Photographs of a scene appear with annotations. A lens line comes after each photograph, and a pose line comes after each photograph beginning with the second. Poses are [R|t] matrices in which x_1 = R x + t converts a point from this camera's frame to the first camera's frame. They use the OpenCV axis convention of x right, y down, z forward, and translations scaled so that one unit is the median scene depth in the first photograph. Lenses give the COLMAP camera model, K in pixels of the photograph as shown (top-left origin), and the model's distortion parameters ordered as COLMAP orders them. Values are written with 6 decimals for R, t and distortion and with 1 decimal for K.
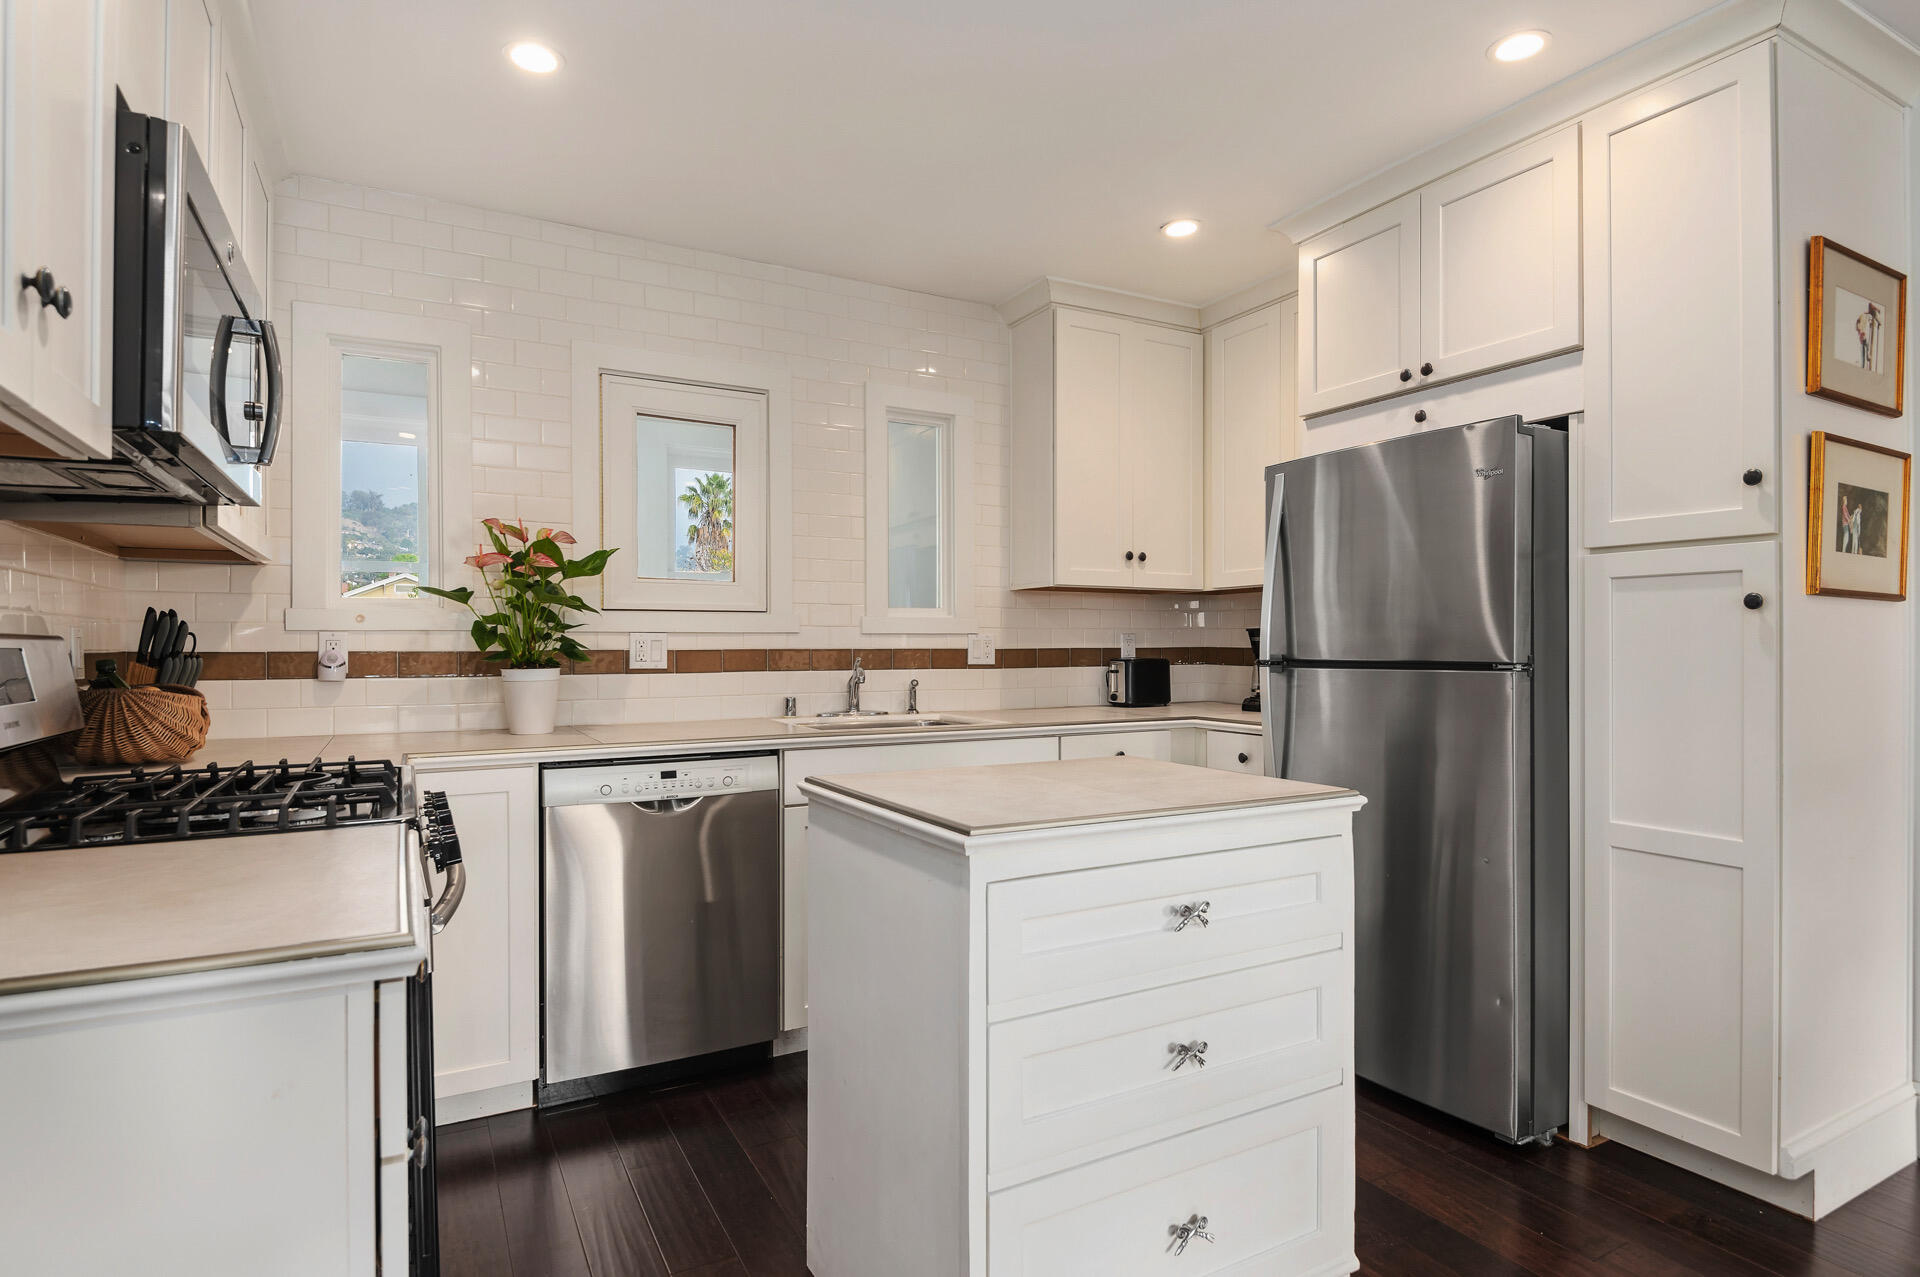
lens RADIAL K [[1022.0, 0, 973.4], [0, 1022.0, 644.6], [0, 0, 1]] dist [0.004820, -0.014217]
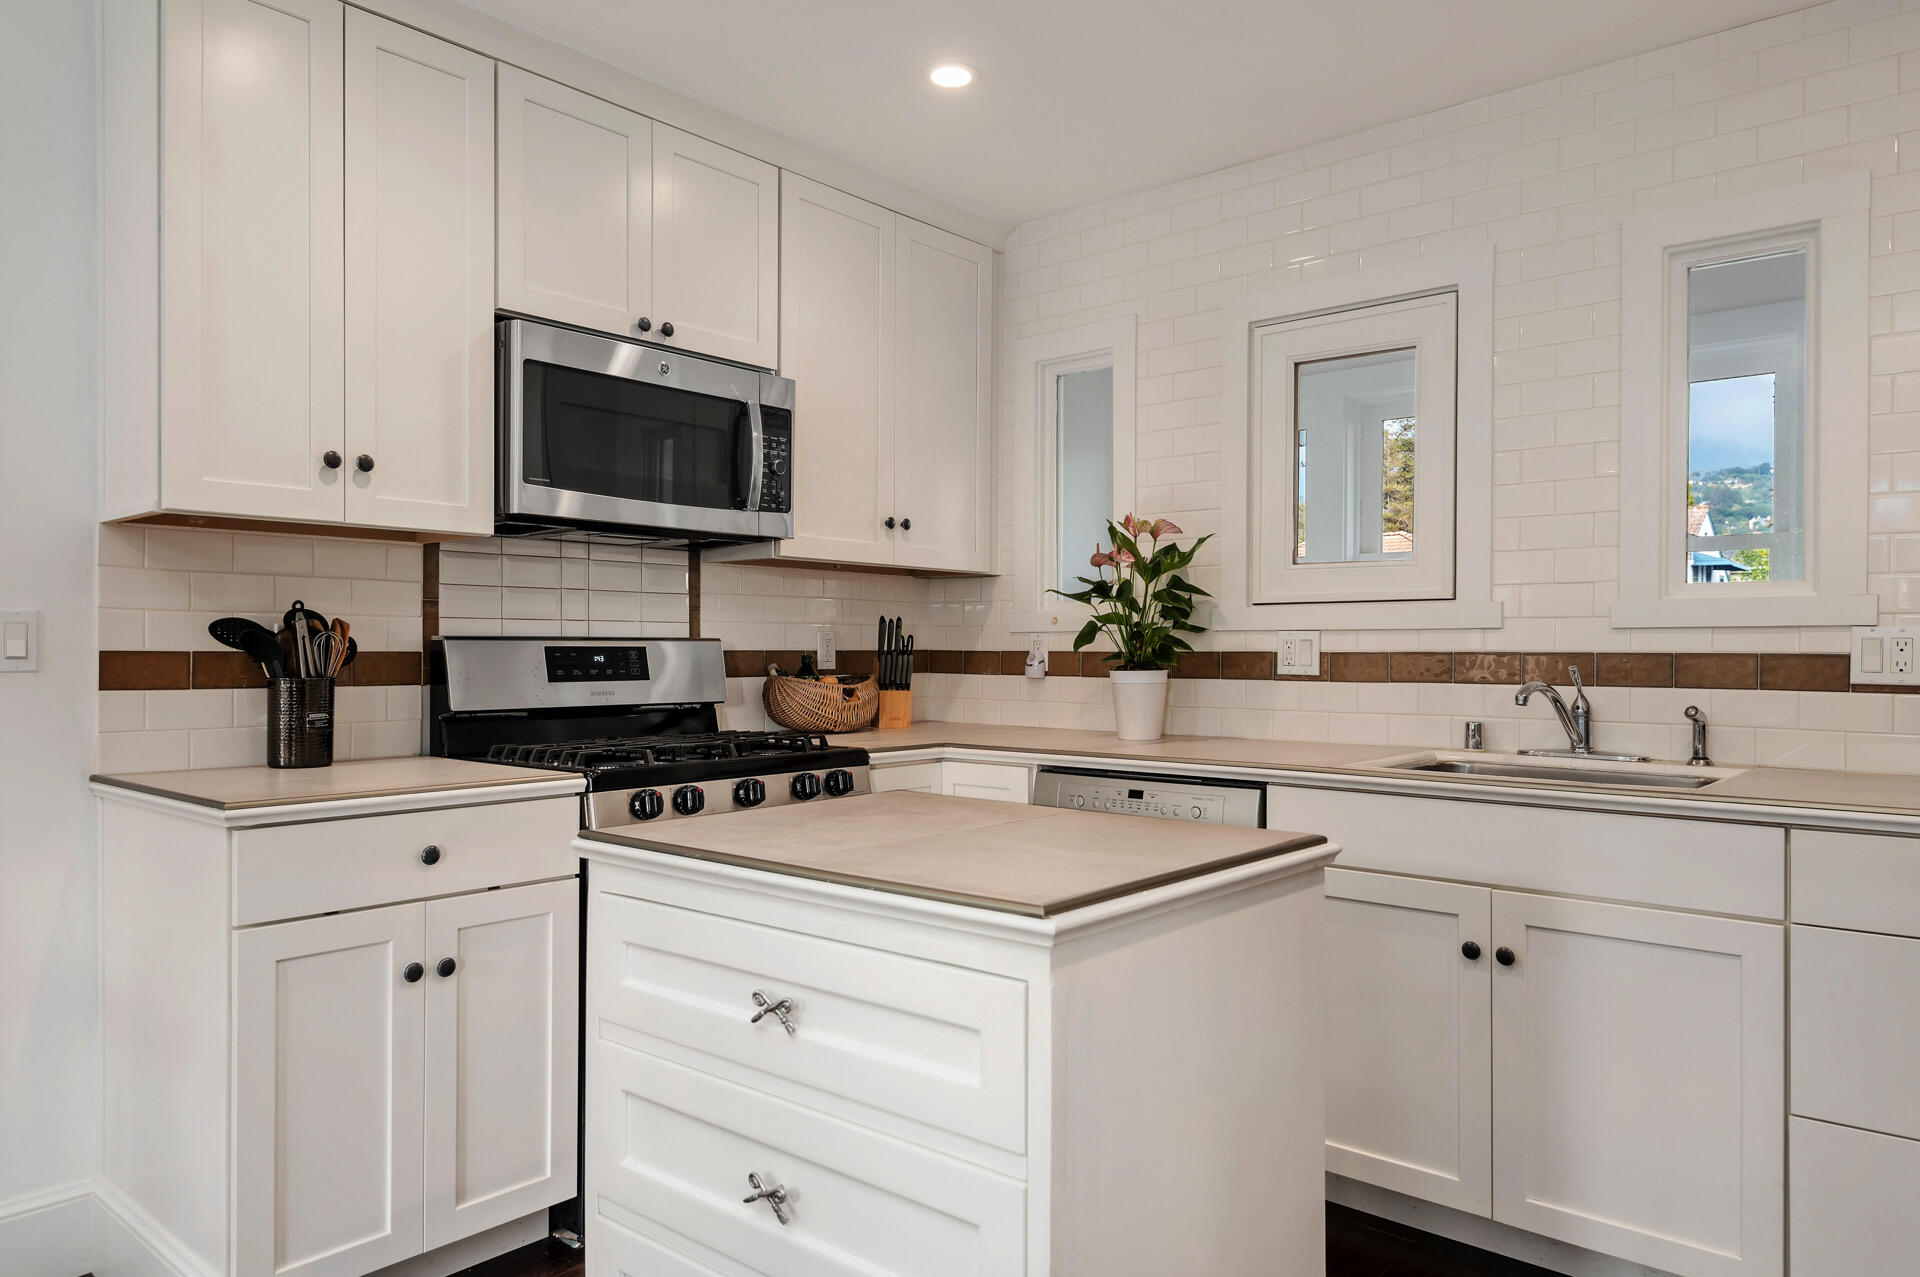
lens RADIAL K [[1277.2, 0, 947.3], [0, 1277.2, 649.2], [0, 0, 1]] dist [0.020686, -0.004851]
pose [[0.330601, 0.004533, -0.943760, 0.619975], [-0.002137, 0.999989, 0.004055, -0.000471], [0.943768, 0.000676, 0.330608, 0.446736]]
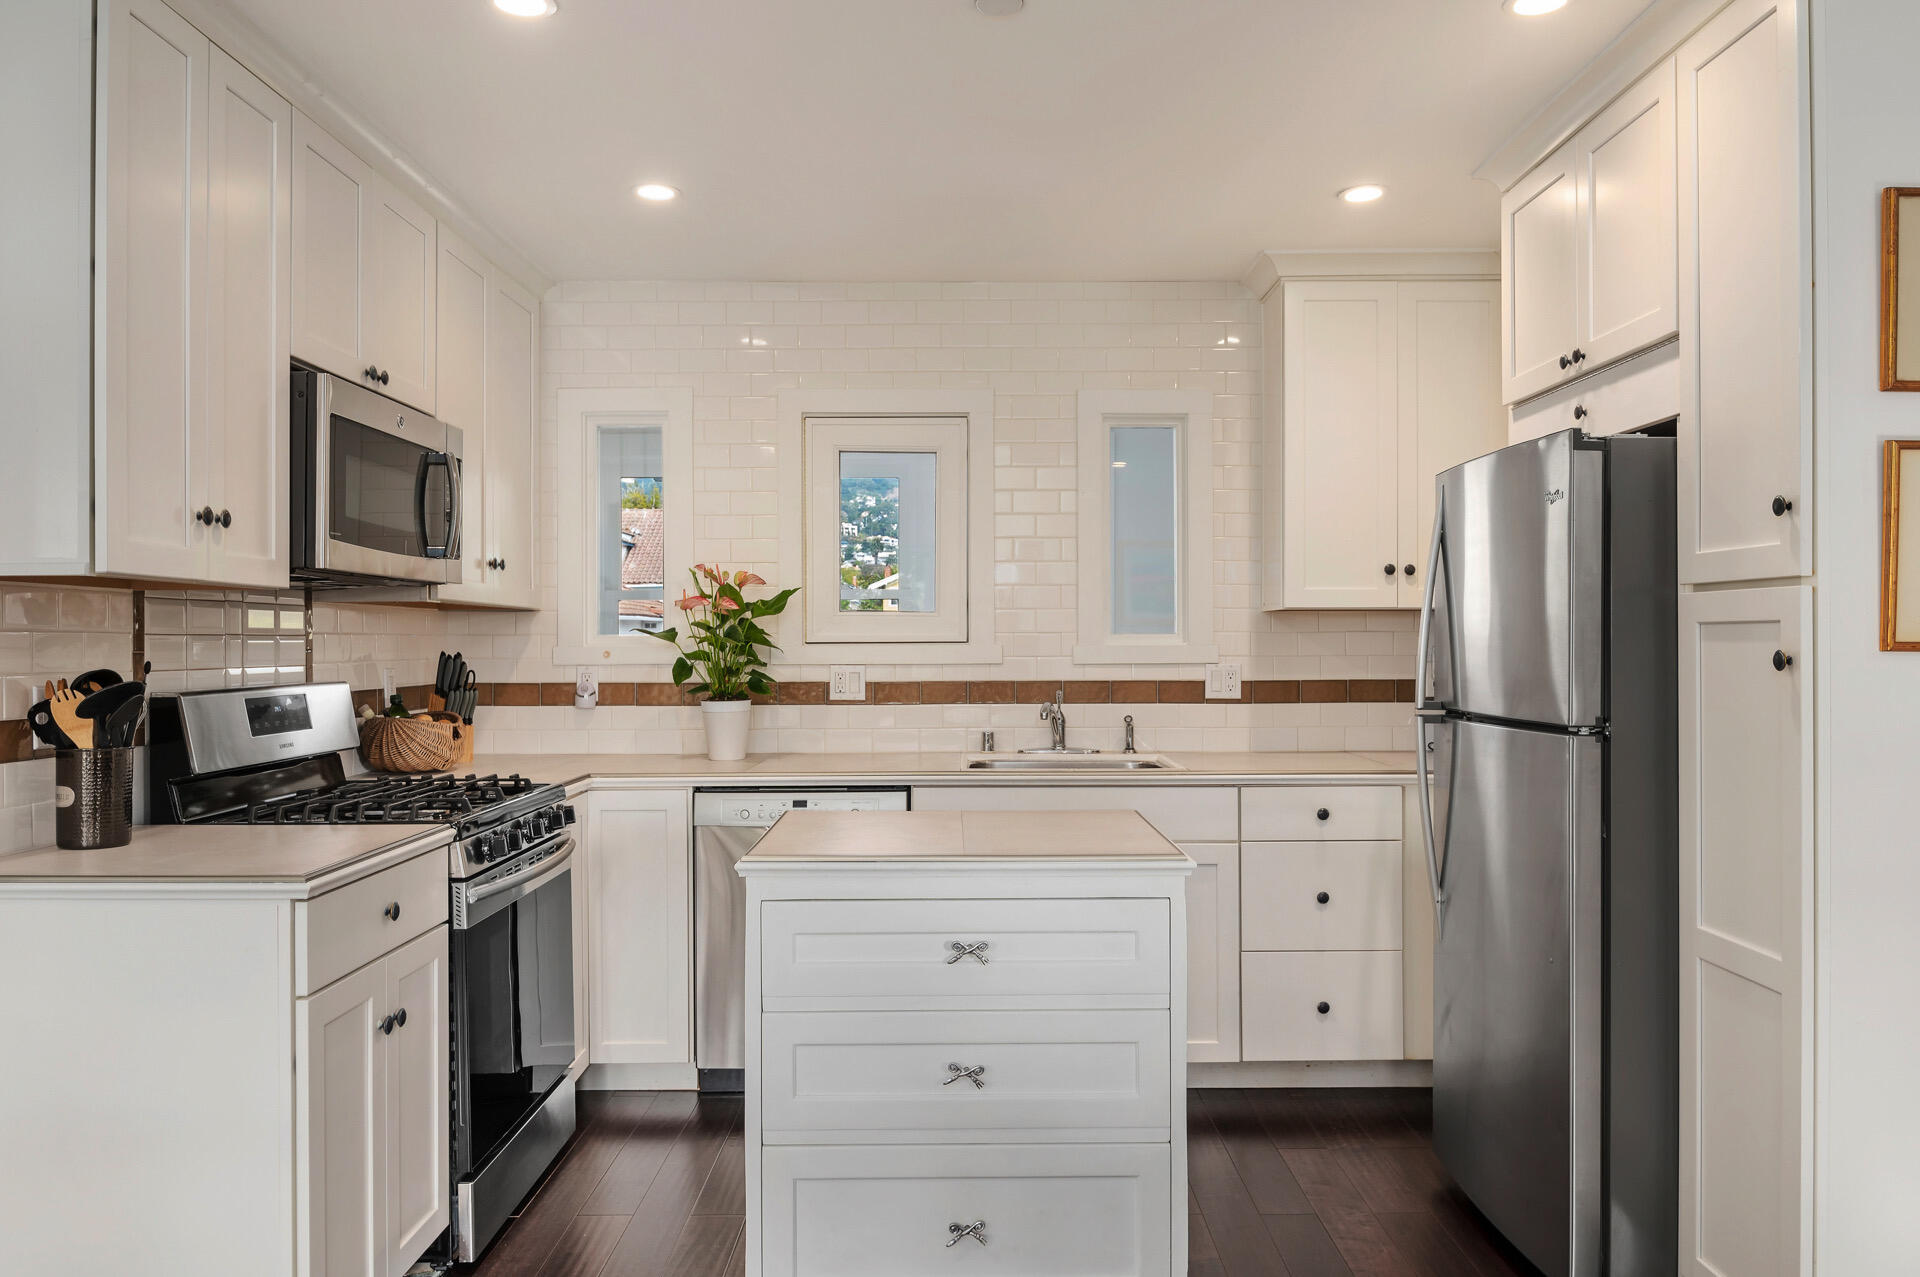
lens RADIAL K [[1408.6, 0, 965.2], [0, 1408.6, 633.1], [0, 0, 1]] dist [-0.015931, -0.004061]
pose [[0.872646, -0.002274, -0.488349, 0.530956], [0.001782, 0.999997, -0.001471, -0.046014], [0.488351, 0.000413, 0.872647, -0.193610]]
